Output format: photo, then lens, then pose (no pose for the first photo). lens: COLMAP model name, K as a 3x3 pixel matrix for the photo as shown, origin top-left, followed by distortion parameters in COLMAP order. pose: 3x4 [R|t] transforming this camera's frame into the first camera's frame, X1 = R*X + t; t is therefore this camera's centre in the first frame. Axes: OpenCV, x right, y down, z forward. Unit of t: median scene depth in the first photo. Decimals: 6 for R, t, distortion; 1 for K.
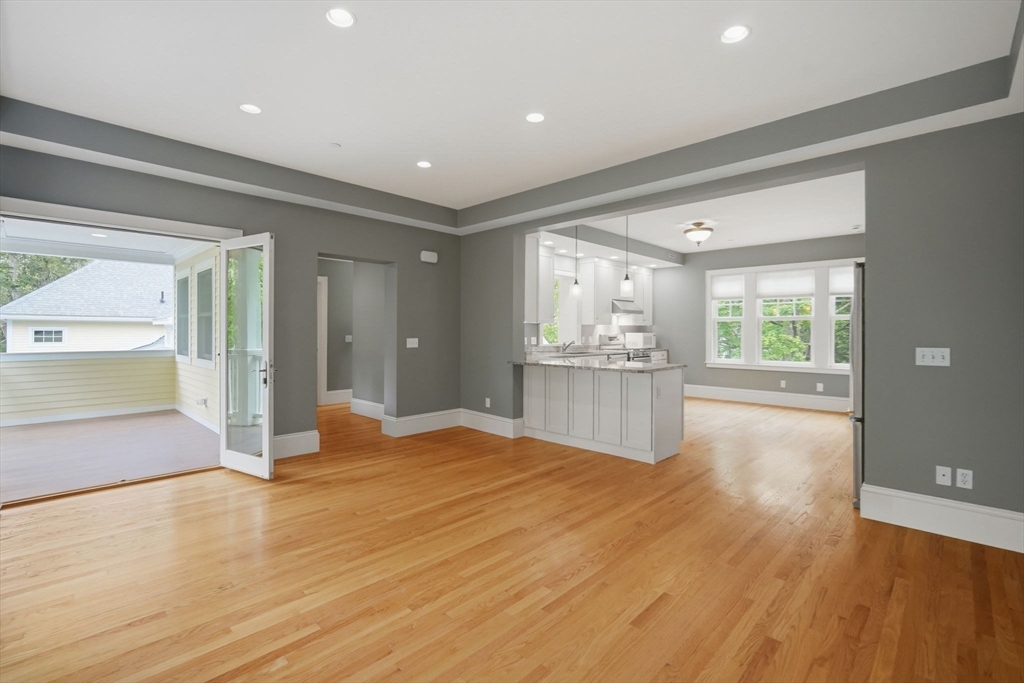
lens RADIAL K [[461.4, 0, 511.9], [0, 461.4, 329.2], [0, 0, 1]] dist [-0.011010, 0.005469]
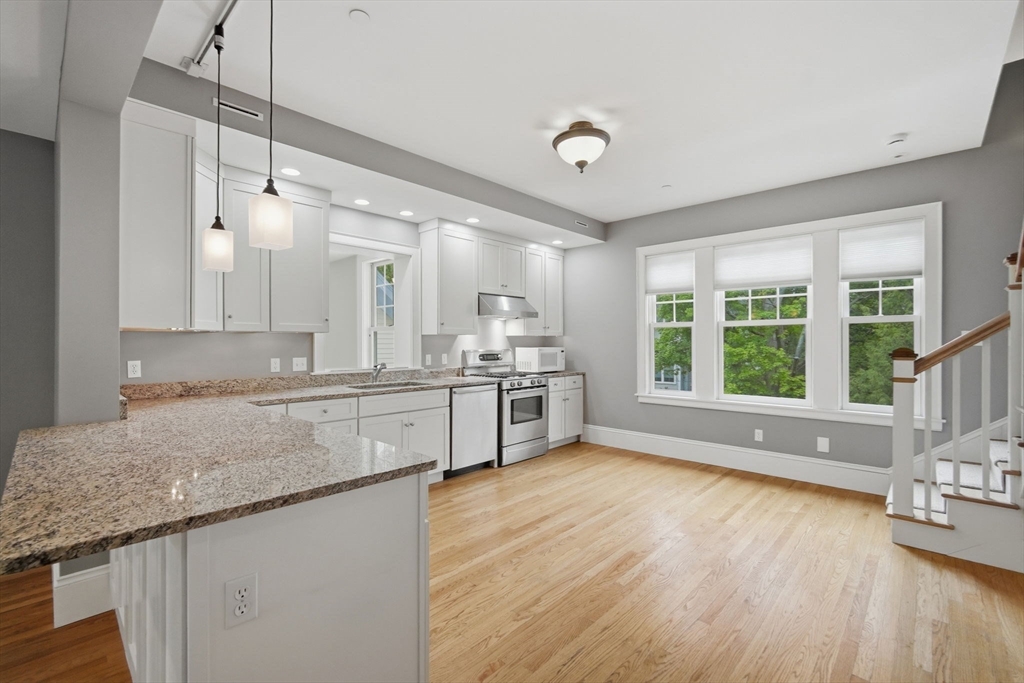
lens RADIAL K [[449.9, 0, 510.6], [0, 449.9, 340.0], [0, 0, 1]] dist [-0.007234, 0.000297]
pose [[0.999906, -0.002739, 0.013421, 0.321605], [0.002752, 0.999996, -0.000904, -0.002396], [-0.013419, 0.000941, 0.999910, 0.522584]]
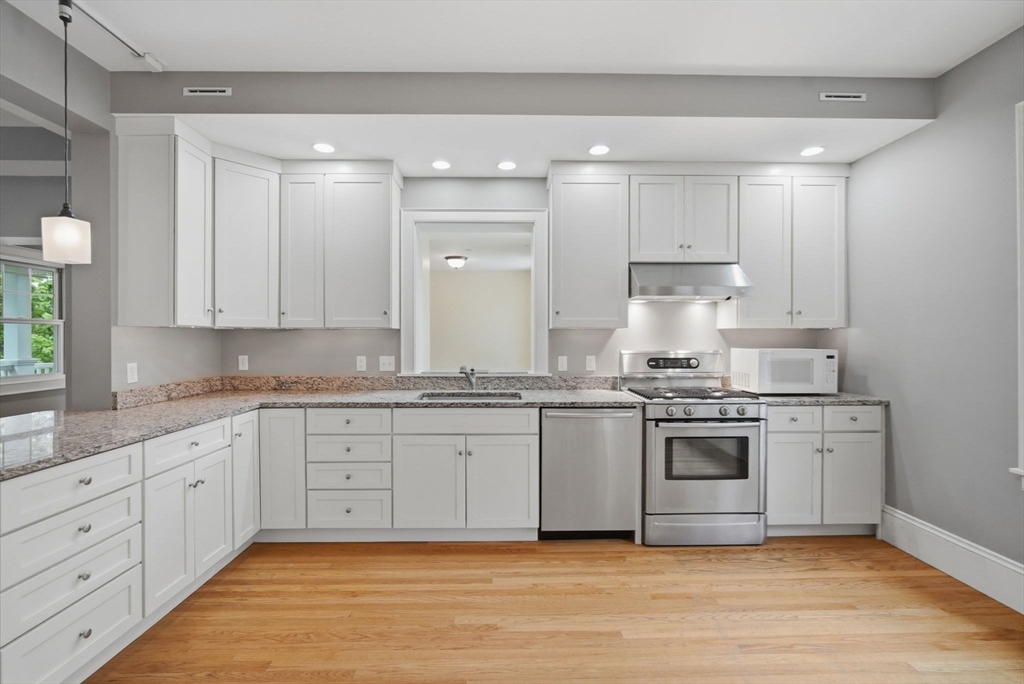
lens RADIAL K [[449.9, 0, 510.6], [0, 449.9, 340.5], [0, 0, 1]] dist [-0.007234, 0.000297]
pose [[0.705366, 0.002650, -0.708838, 0.531249], [0.003740, 0.999965, 0.007461, -0.002517], [0.708833, -0.007914, 0.705332, 0.844526]]
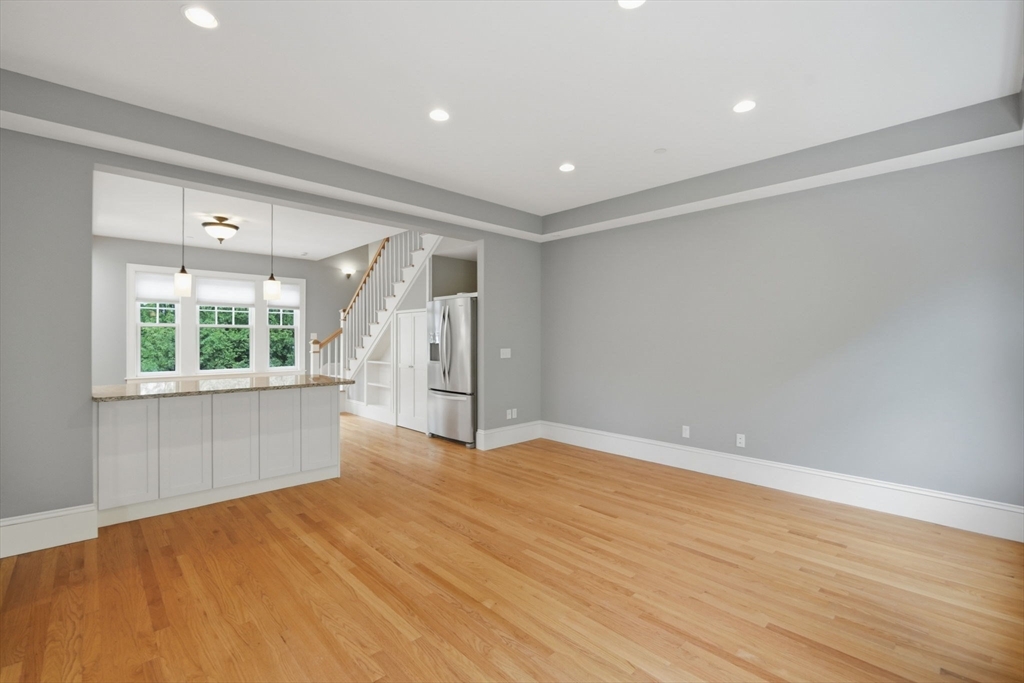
lens RADIAL K [[449.9, 0, 510.6], [0, 449.9, 340.0], [0, 0, 1]] dist [-0.007234, 0.000297]
pose [[0.041857, -0.005284, 0.999110, -0.425773], [-0.002789, 0.999982, 0.005405, -0.001810], [-0.999120, -0.003012, 0.041841, 0.408363]]
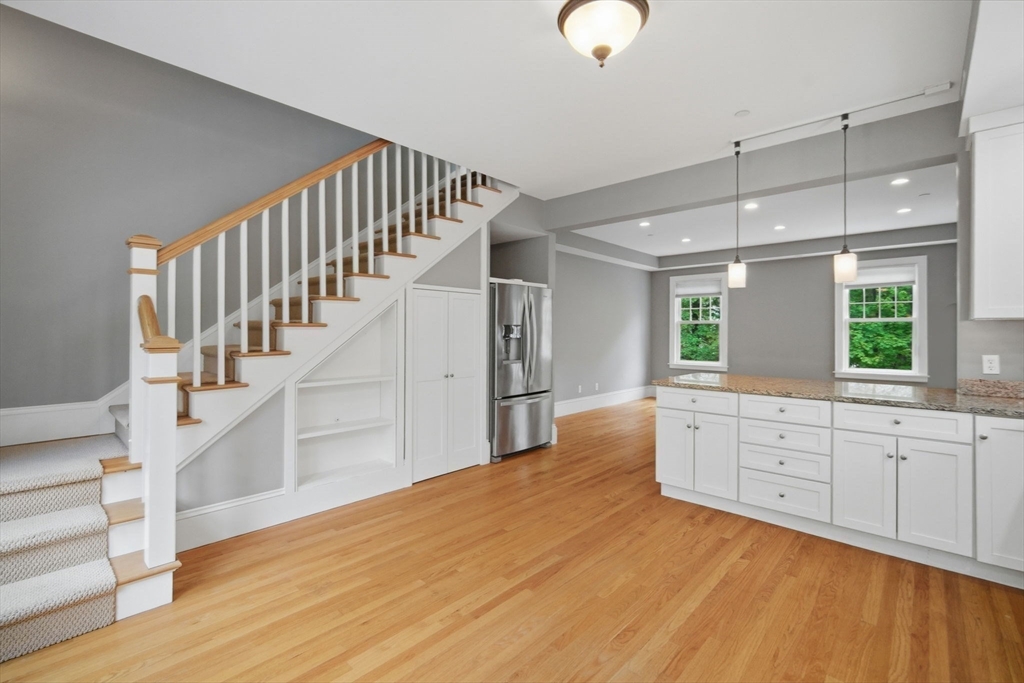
lens RADIAL K [[452.6, 0, 510.3], [0, 452.6, 329.8], [0, 0, 1]] dist [-0.001991, 0.000145]
pose [[-0.999784, -0.006563, -0.019722, 0.469940], [-0.006425, 0.999955, -0.007031, 0.001440], [0.019767, -0.006903, -0.999781, 1.303050]]
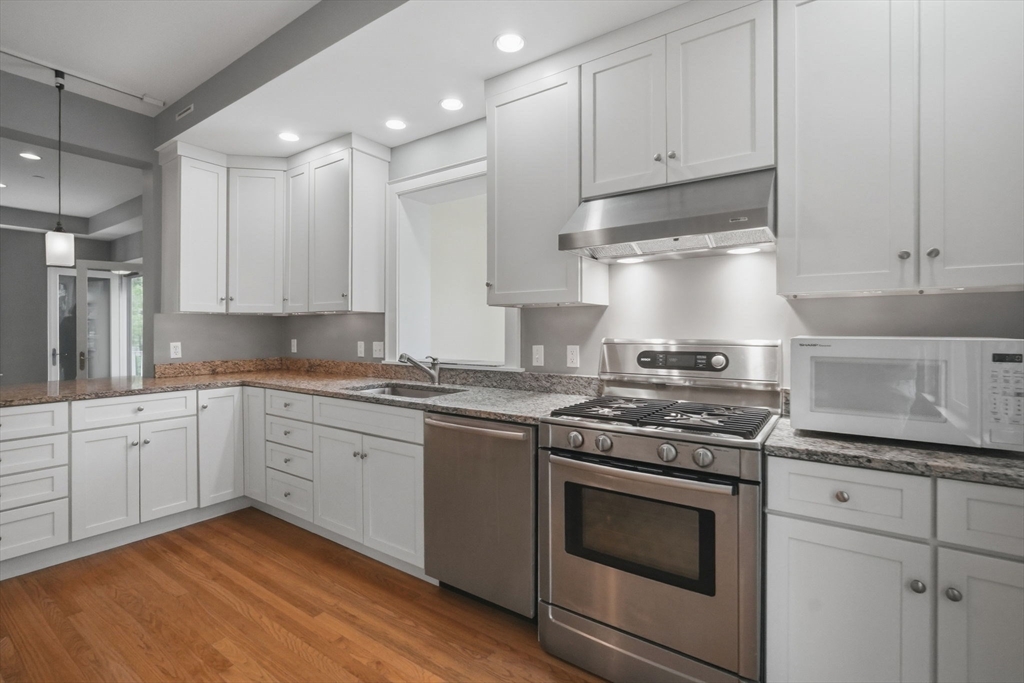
lens RADIAL K [[473.6, 0, 507.4], [0, 473.6, 329.6], [0, 0, 1]] dist [-0.004111, 0.000103]
pose [[0.149512, -0.001582, -0.988759, 0.594586], [0.004286, 0.999990, -0.000952, 0.006968], [0.988751, -0.004095, 0.149517, 1.178224]]
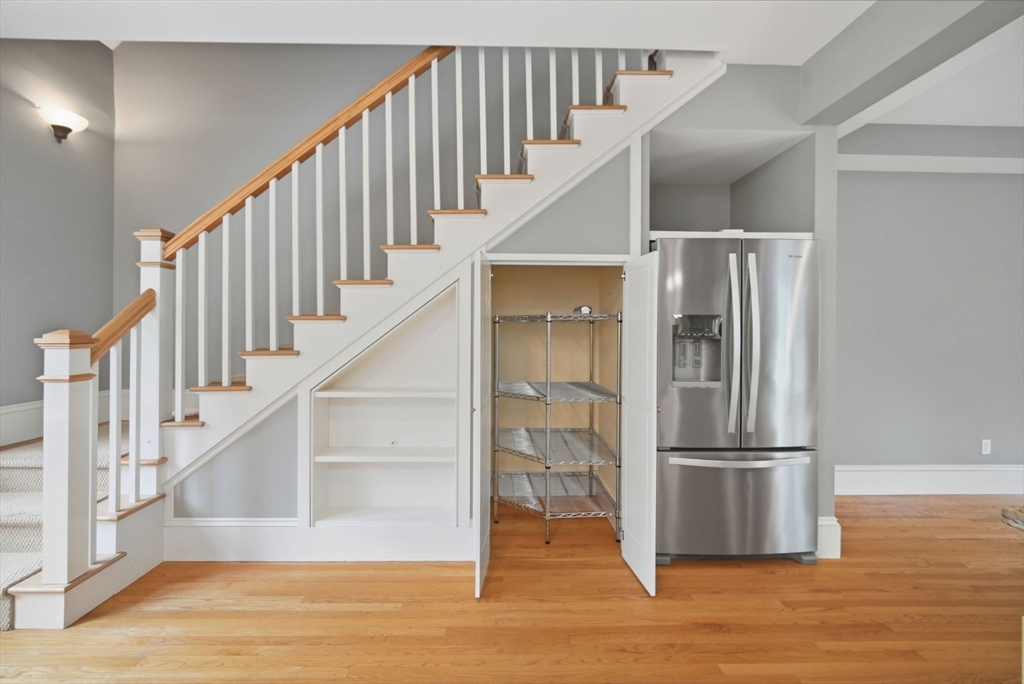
lens RADIAL K [[452.6, 0, 510.3], [0, 452.6, 330.3], [0, 0, 1]] dist [-0.001991, 0.000145]
pose [[-0.711467, -0.005263, 0.702700, 0.298533], [-0.008637, 0.999962, -0.001255, 0.003823], [-0.702667, -0.006962, -0.711485, 0.972590]]
